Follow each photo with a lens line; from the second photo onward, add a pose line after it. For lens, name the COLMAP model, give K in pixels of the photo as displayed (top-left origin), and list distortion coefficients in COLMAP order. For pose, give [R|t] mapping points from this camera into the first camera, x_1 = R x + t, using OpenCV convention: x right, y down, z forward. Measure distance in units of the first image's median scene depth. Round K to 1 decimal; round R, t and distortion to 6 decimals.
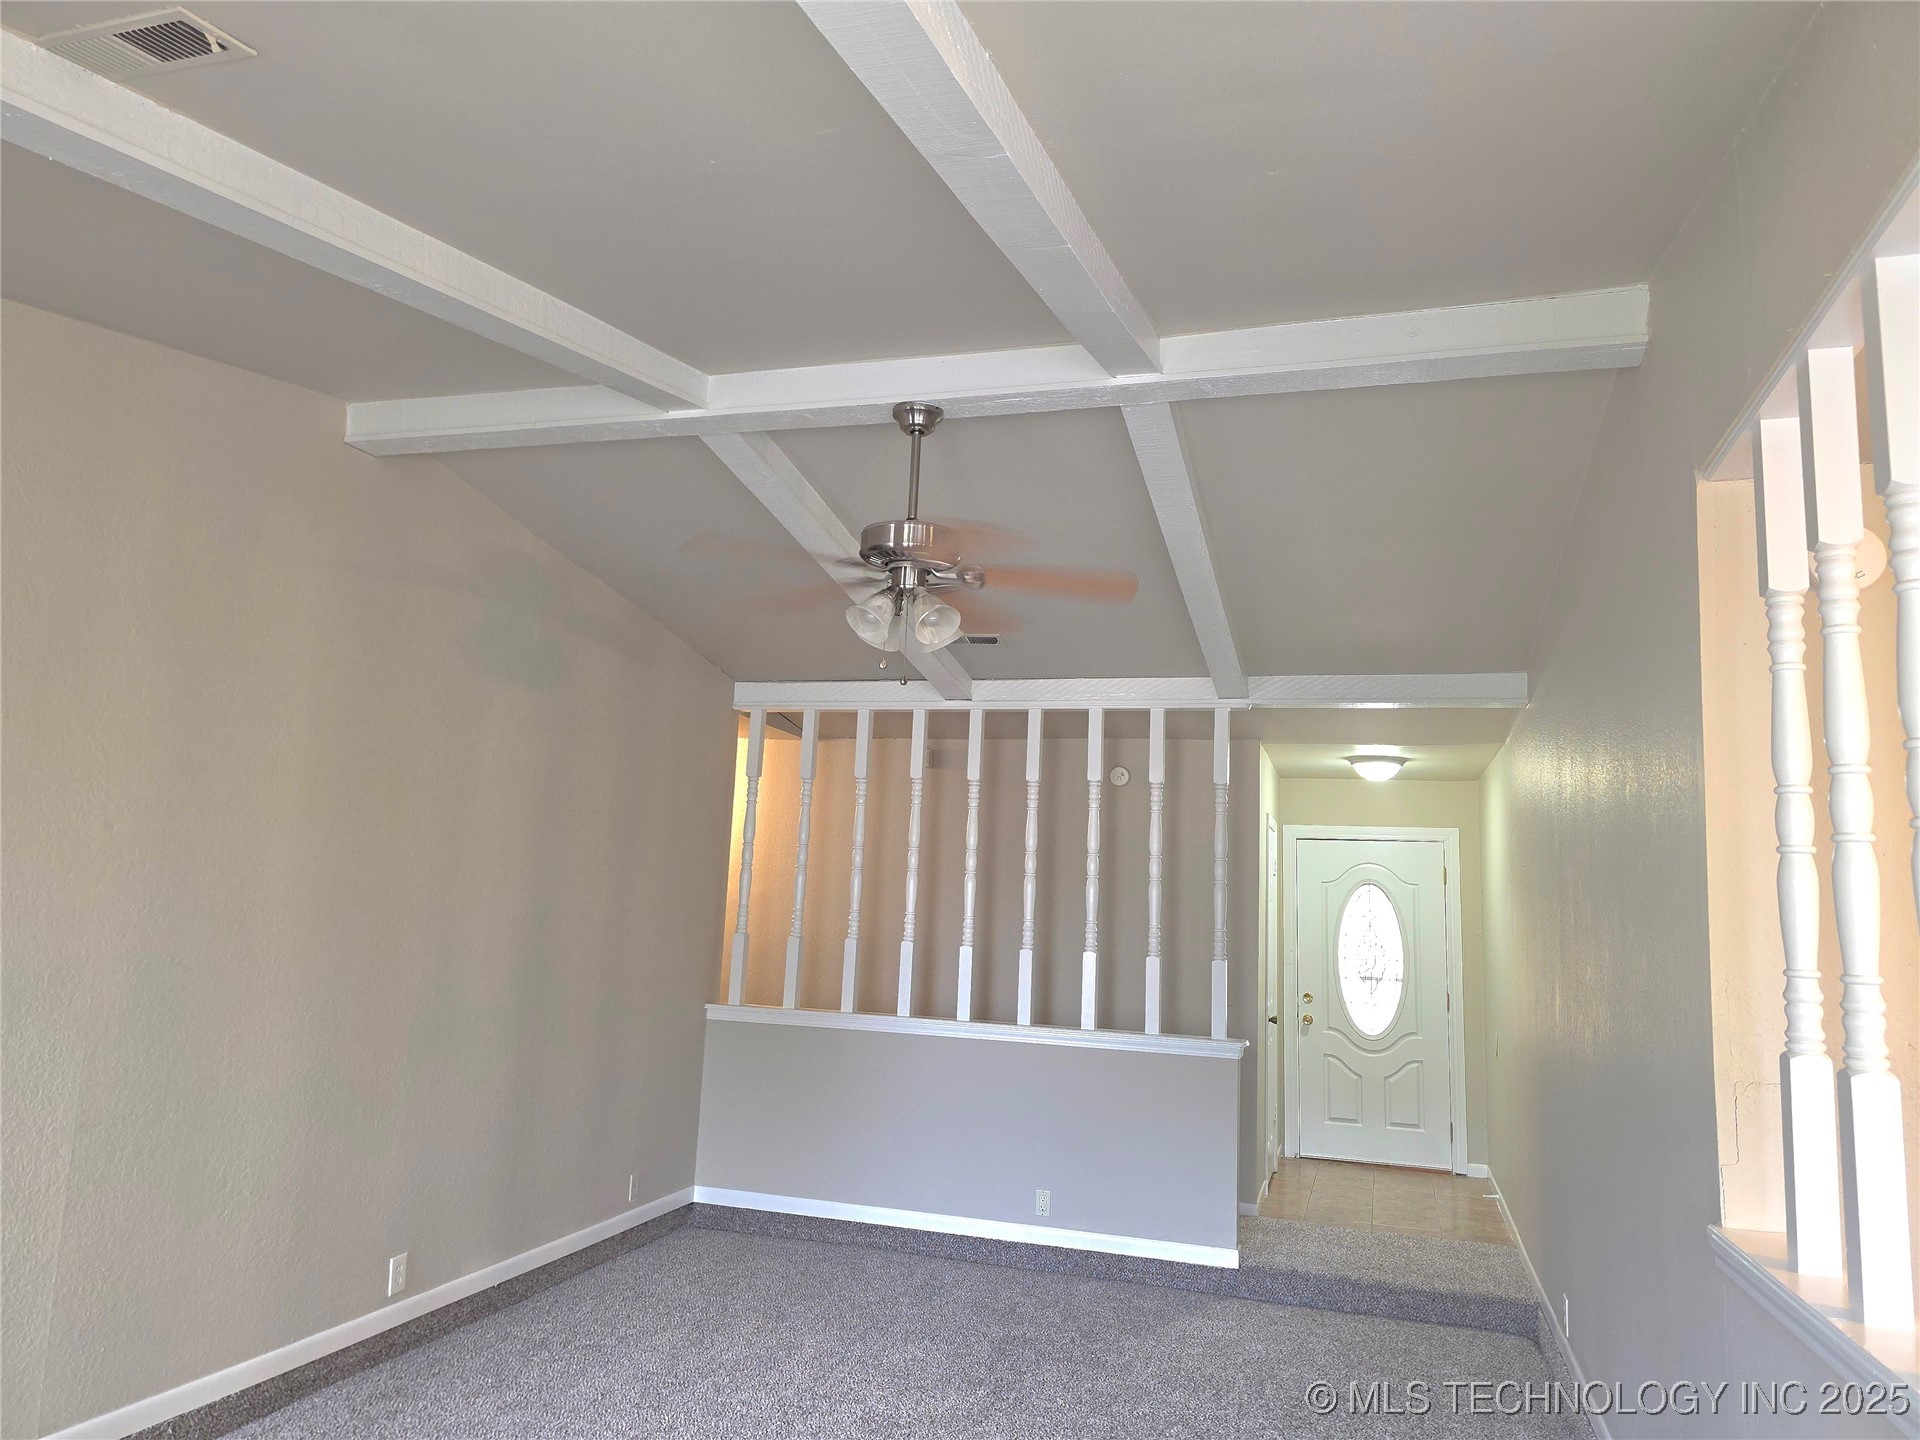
lens RADIAL K [[1280.8, 0, 965.0], [0, 1280.8, 725.8], [0, 0, 1]] dist [0.072618, -0.067835]
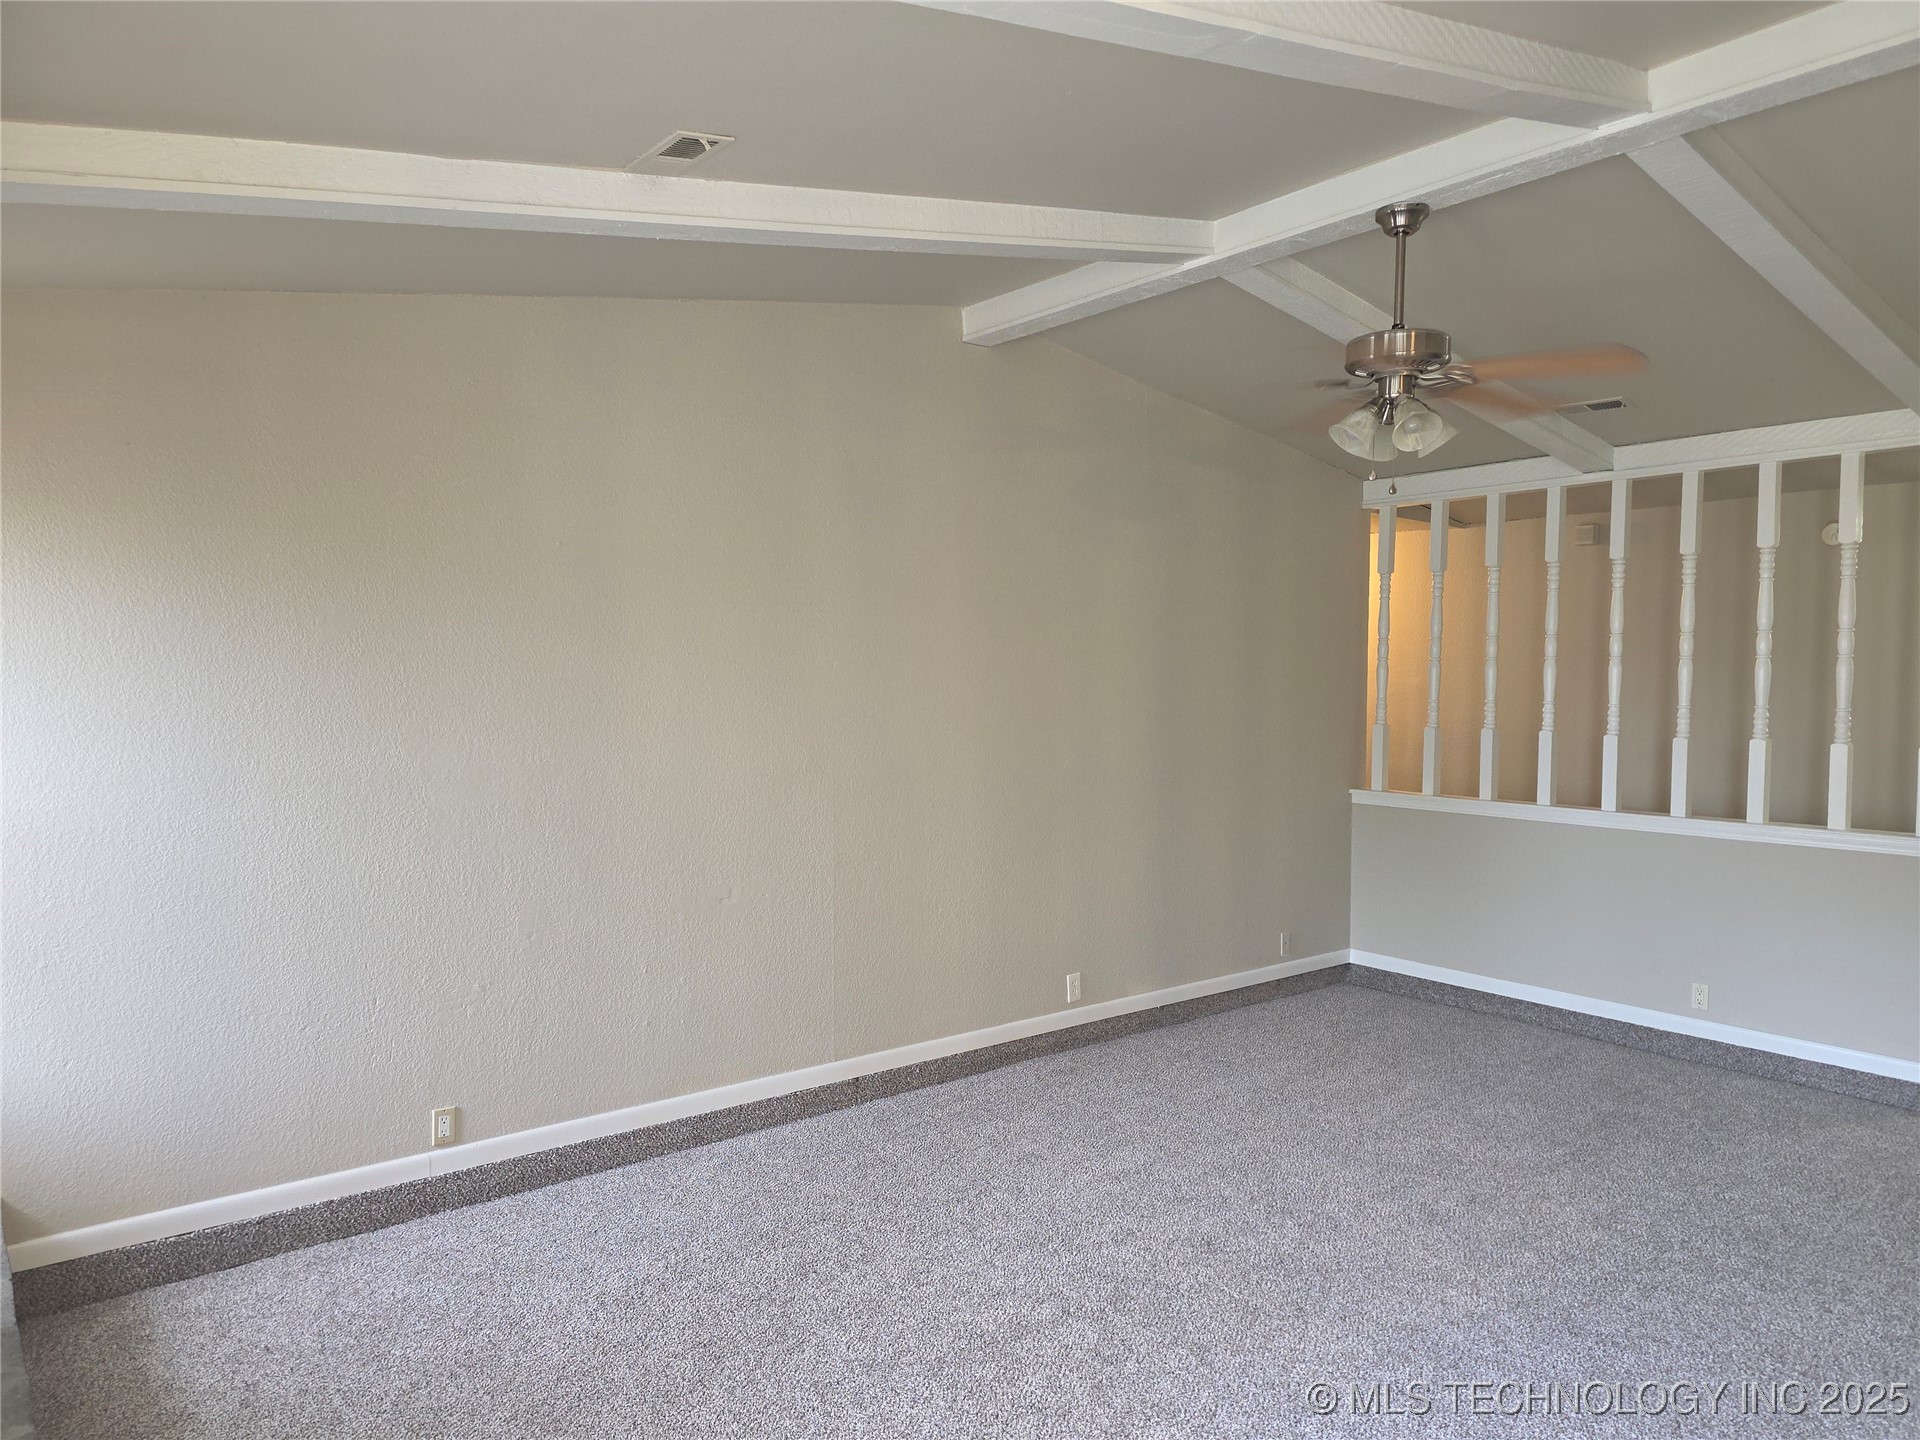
lens RADIAL K [[1280.8, 0, 979.5], [0, 1280.8, 731.0], [0, 0, 1]] dist [0.072618, -0.067835]
pose [[0.830573, -0.014370, -0.556725, 0.176098], [0.108840, 0.984578, 0.136964, -0.015749], [0.546171, -0.174353, 0.819328, -0.051618]]
